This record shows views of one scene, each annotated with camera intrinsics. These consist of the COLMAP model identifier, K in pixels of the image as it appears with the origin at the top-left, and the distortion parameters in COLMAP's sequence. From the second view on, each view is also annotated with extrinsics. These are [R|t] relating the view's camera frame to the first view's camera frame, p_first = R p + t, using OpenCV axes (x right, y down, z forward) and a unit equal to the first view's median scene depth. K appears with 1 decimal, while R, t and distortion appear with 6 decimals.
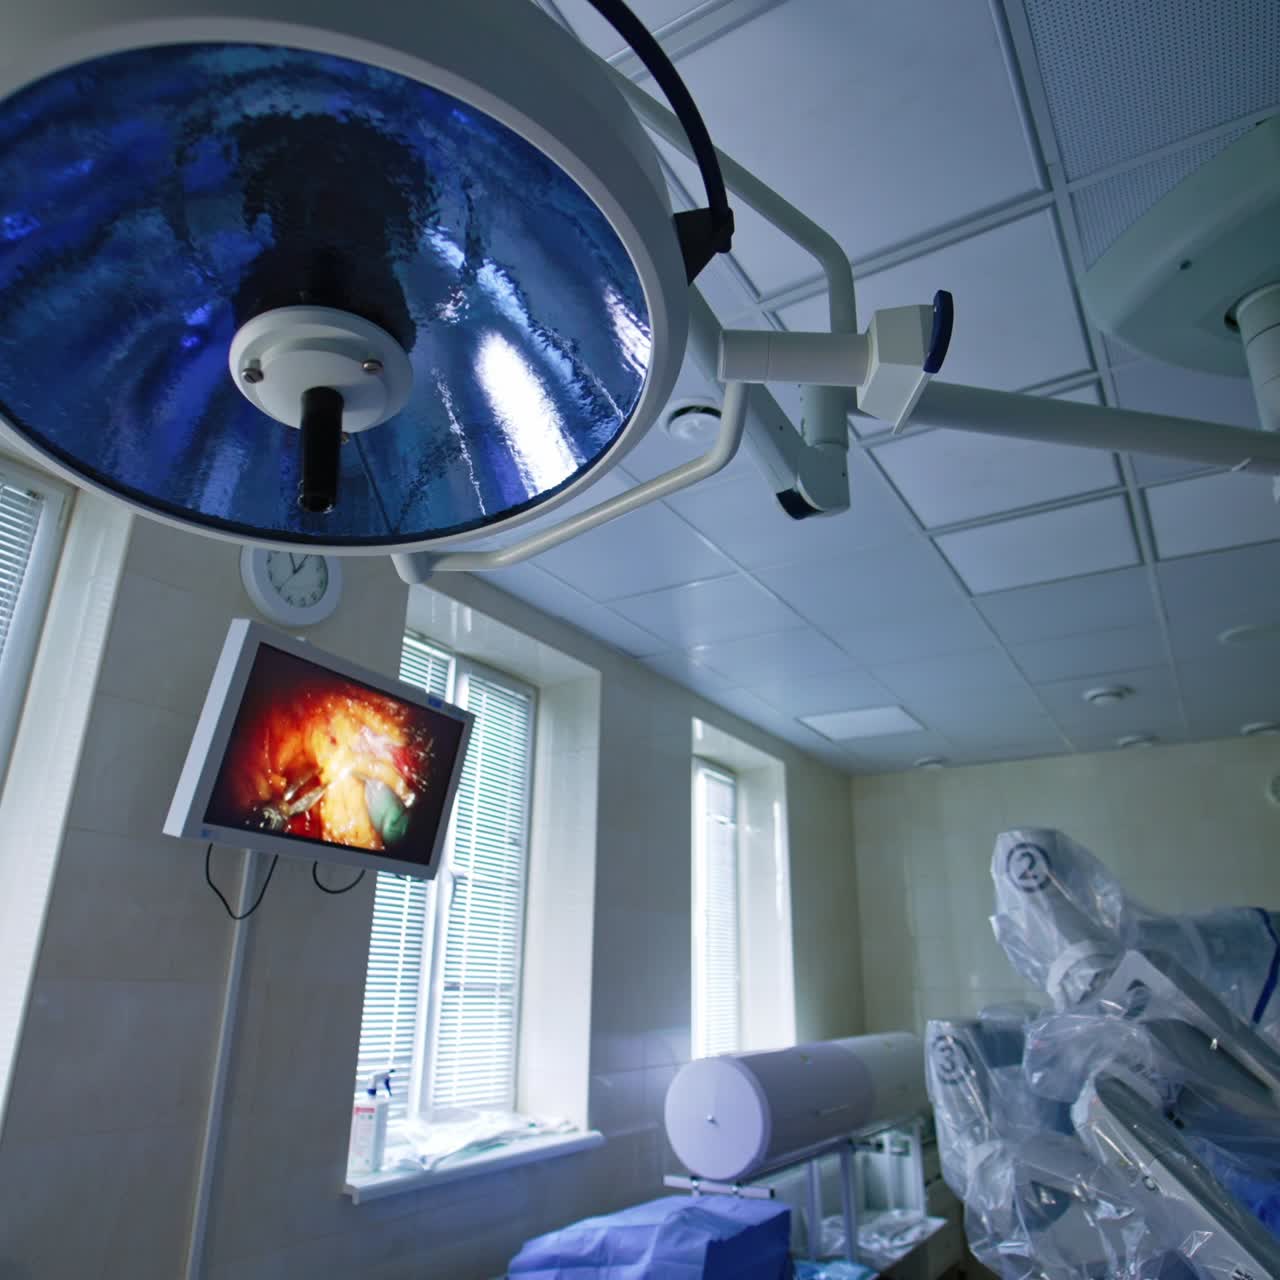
lens RADIAL K [[960.4, 0, 641.9], [0, 960.4, 640.8], [0, 0, 1]] dist [-0.007869, 0.000615]
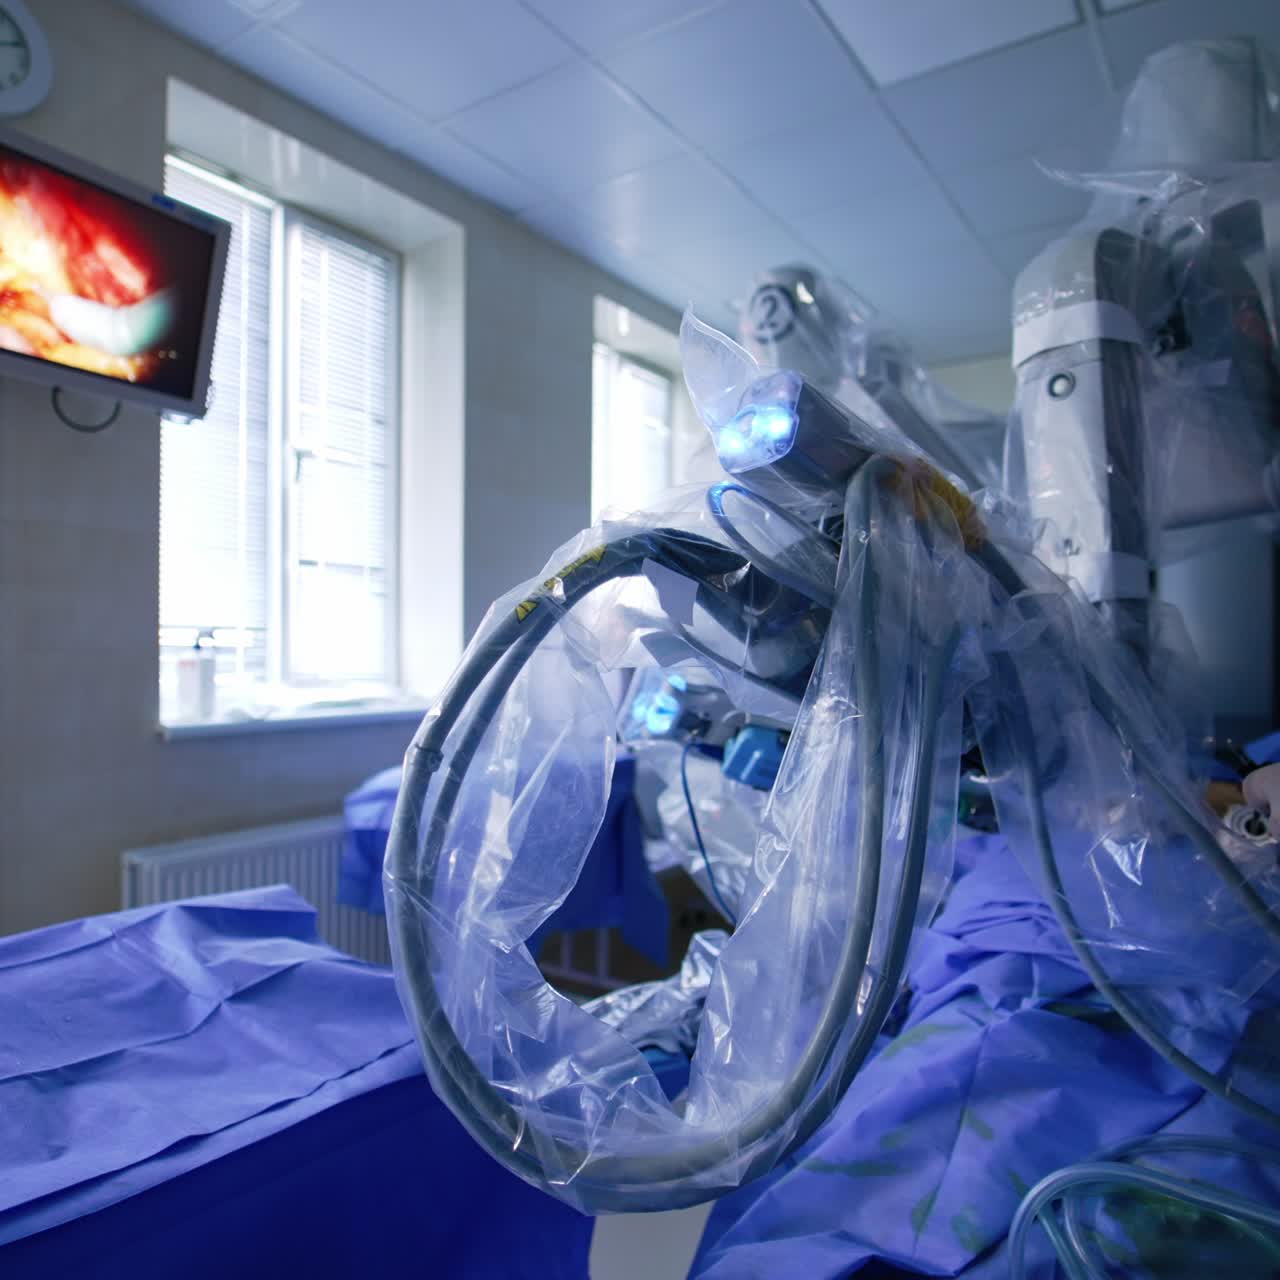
lens RADIAL K [[960.4, 0, 639.2], [0, 960.4, 639.0], [0, 0, 1]] dist [-0.007869, 0.000615]
pose [[0.998893, -0.016567, -0.044029, 0.169784], [0.030303, 0.942486, 0.332868, 0.115797], [0.035982, -0.333834, 0.941945, 0.070652]]
